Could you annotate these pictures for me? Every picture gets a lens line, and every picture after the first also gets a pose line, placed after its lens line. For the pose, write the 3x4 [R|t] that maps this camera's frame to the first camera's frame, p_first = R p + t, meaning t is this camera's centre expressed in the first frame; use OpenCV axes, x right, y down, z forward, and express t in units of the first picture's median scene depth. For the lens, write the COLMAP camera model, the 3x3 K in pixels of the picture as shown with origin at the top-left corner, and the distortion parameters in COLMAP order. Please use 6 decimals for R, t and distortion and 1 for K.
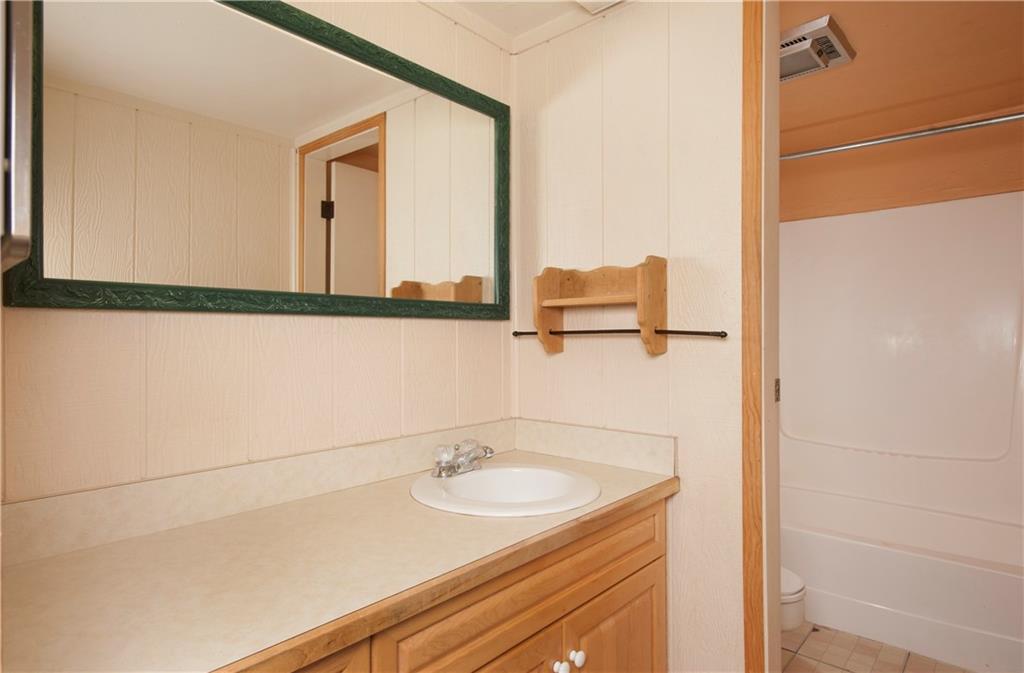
lens RADIAL K [[580.4, 0, 517.1], [0, 580.4, 328.1], [0, 0, 1]] dist [-0.003683, -0.000018]
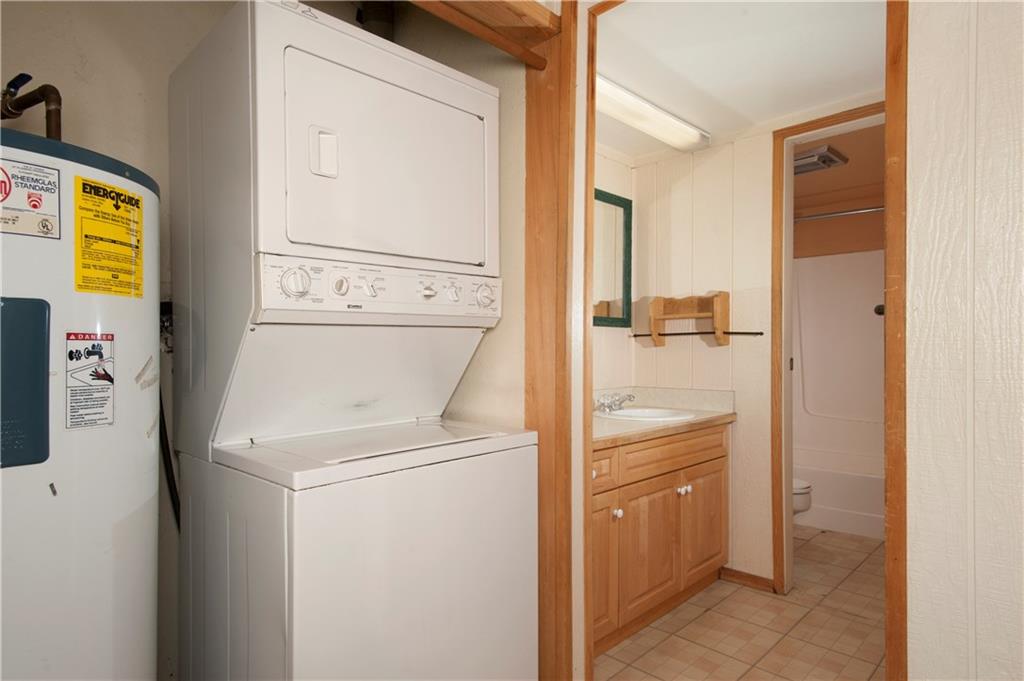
lens RADIAL K [[580.4, 0, 505.5], [0, 580.4, 351.2], [0, 0, 1]] dist [-0.003683, -0.000018]
pose [[0.997243, 0.000250, -0.074202, -0.269171], [0.000987, 0.999861, 0.016631, 0.028818], [0.074196, -0.016658, 0.997105, -0.758306]]
